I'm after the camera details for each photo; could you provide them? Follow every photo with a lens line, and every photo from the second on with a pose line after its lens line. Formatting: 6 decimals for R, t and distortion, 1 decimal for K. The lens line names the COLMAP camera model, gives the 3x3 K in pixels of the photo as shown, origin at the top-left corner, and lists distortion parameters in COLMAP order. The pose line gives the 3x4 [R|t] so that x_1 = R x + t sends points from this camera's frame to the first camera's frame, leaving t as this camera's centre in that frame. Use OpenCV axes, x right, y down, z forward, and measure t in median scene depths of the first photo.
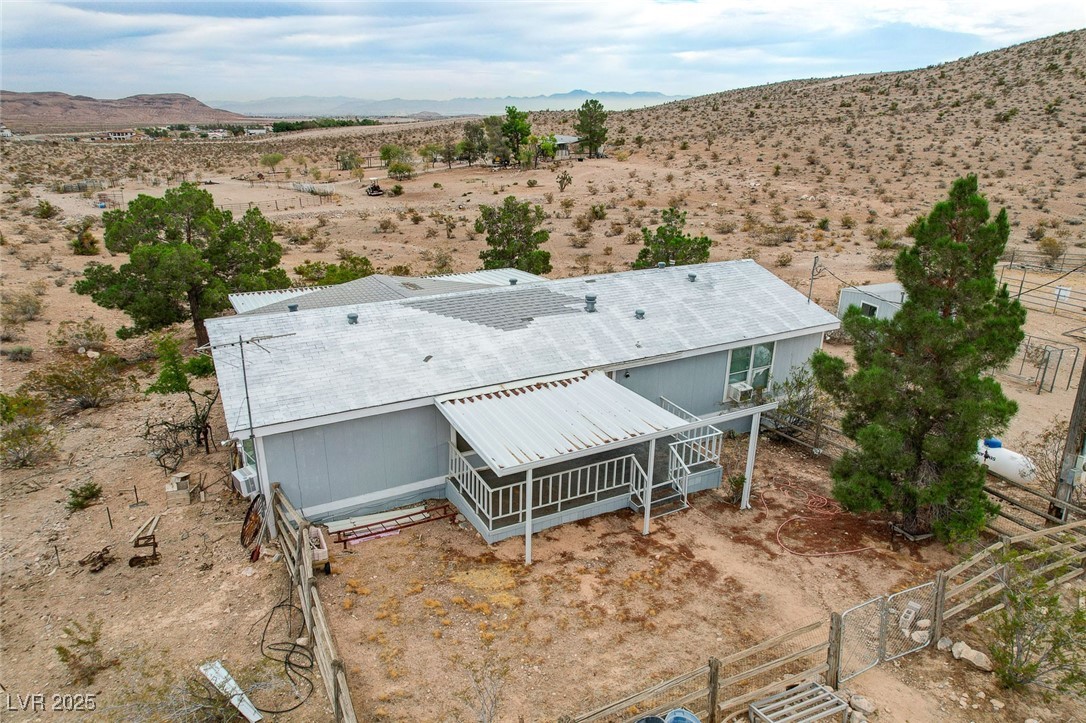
lens RADIAL K [[700.2, 0, 546.6], [0, 700.2, 359.8], [0, 0, 1]] dist [-0.074402, 0.066948]
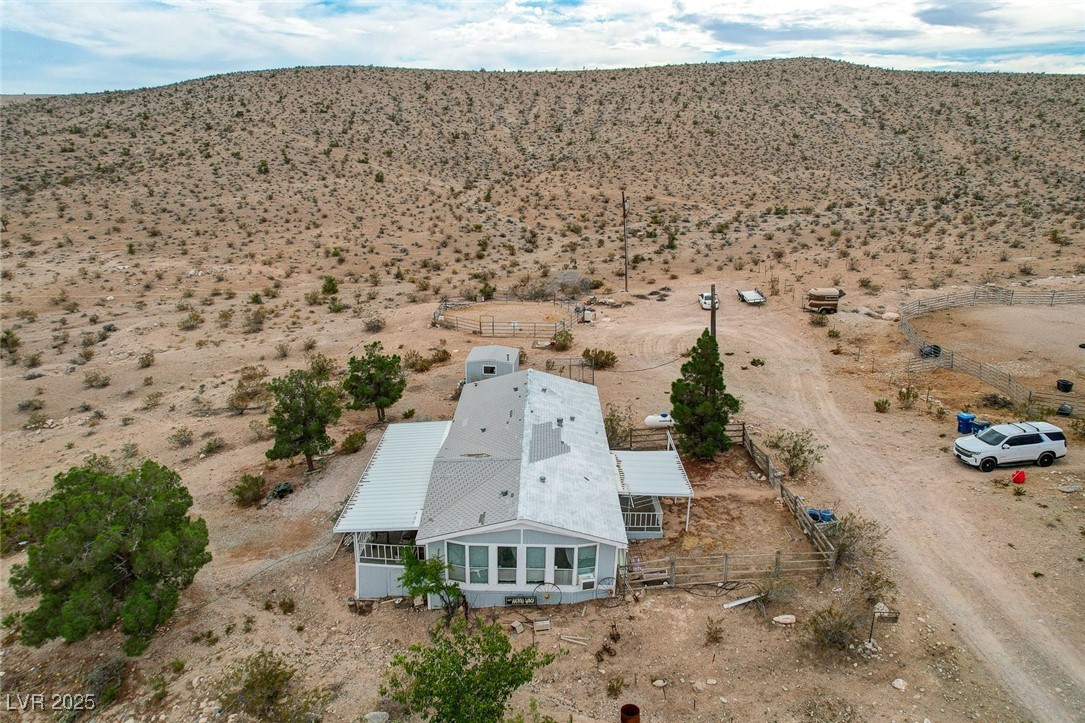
lens RADIAL K [[699.6, 0, 544.6], [0, 699.6, 368.2], [0, 0, 1]] dist [-0.074402, 0.066948]
pose [[0.469361, -0.296302, 0.831808, -0.310540], [0.298115, 0.939882, 0.166583, -0.115148], [-0.831160, 0.169787, 0.529476, 0.009512]]
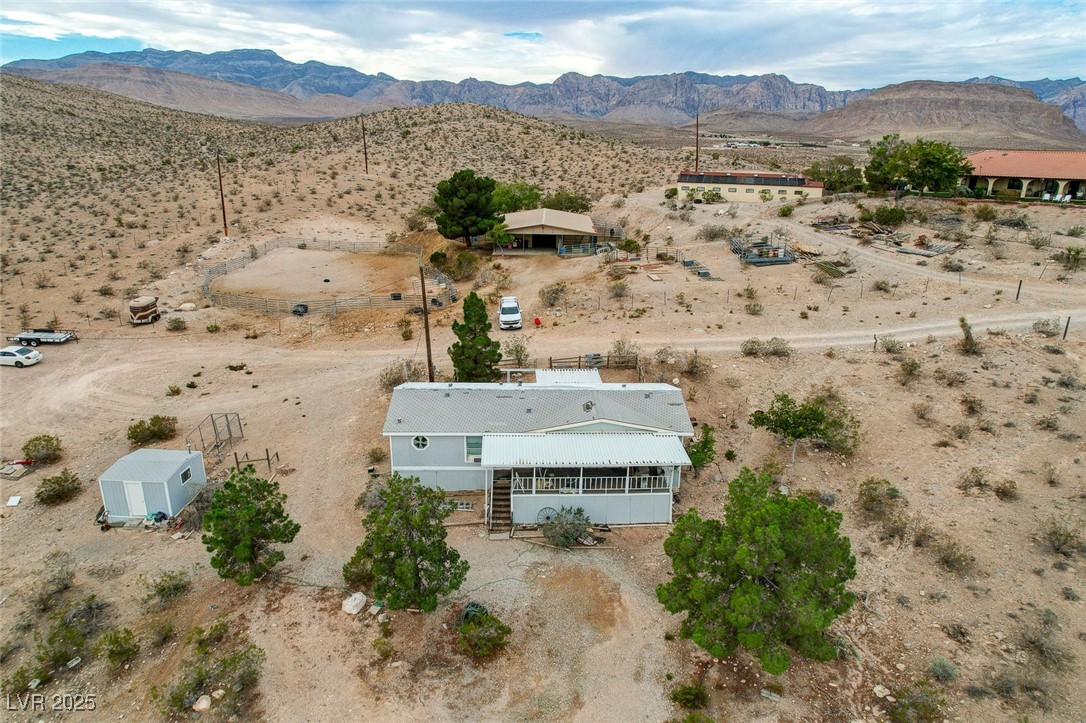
lens RADIAL K [[700.2, 0, 544.9], [0, 700.2, 367.2], [0, 0, 1]] dist [-0.074402, 0.066948]
pose [[-0.895933, -0.165529, 0.412195, -0.199249], [0.126521, 0.794432, 0.594029, -0.312240], [-0.425789, 0.584361, -0.690815, 0.538149]]
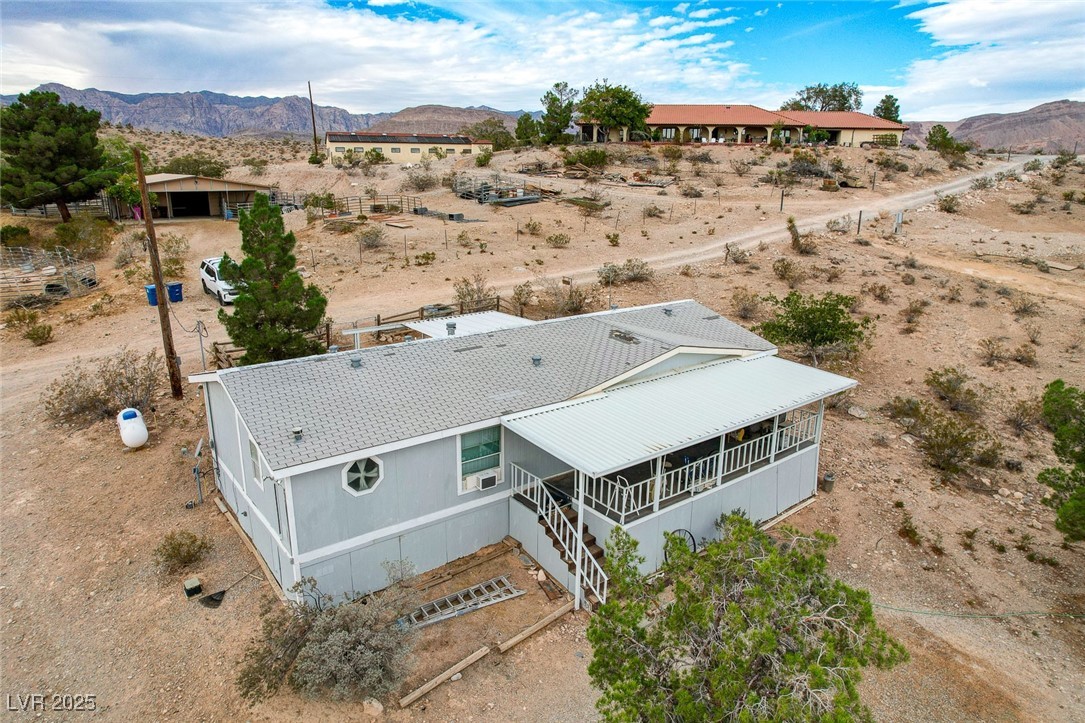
lens RADIAL K [[699.6, 0, 547.1], [0, 699.6, 358.3], [0, 0, 1]] dist [-0.074402, 0.066948]
pose [[-0.985429, 0.017762, -0.169159, 0.022242], [-0.084006, 0.813946, 0.574835, -0.156509], [0.147897, 0.580670, -0.800593, 0.429134]]
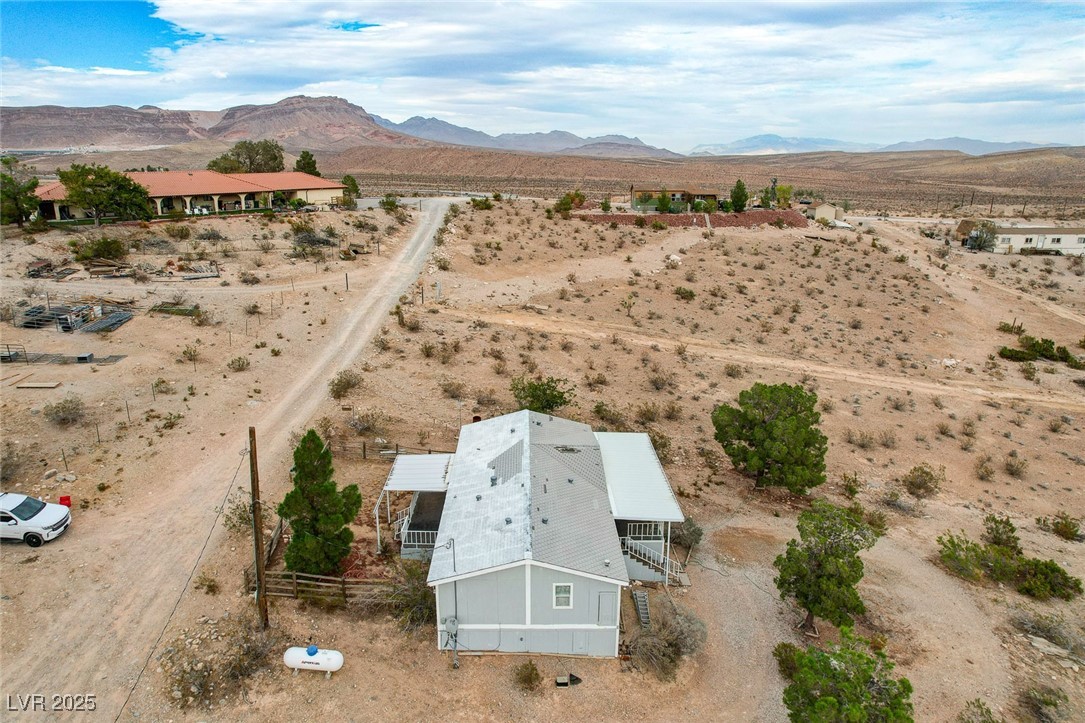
lens RADIAL K [[699.6, 0, 520.8], [0, 699.6, 367.4], [0, 0, 1]] dist [-0.074402, 0.066948]
pose [[-0.477296, 0.240836, -0.845096, 0.318961], [-0.305679, 0.856144, 0.416627, -0.238437], [0.823863, 0.457182, -0.335015, 0.330093]]
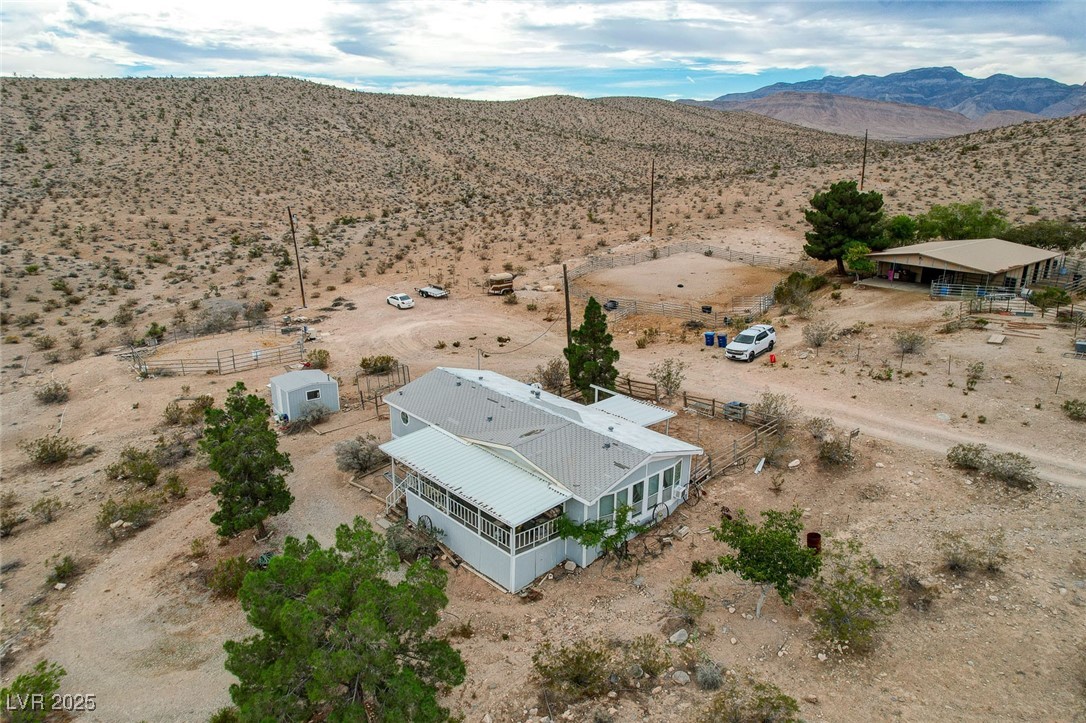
lens RADIAL K [[700.2, 0, 542.0], [0, 700.2, 344.9], [0, 0, 1]] dist [-0.074402, 0.066948]
pose [[-0.247311, -0.274966, 0.929102, -0.390006], [0.325499, 0.879587, 0.346954, -0.198945], [-0.912627, 0.388227, -0.128030, 0.258979]]
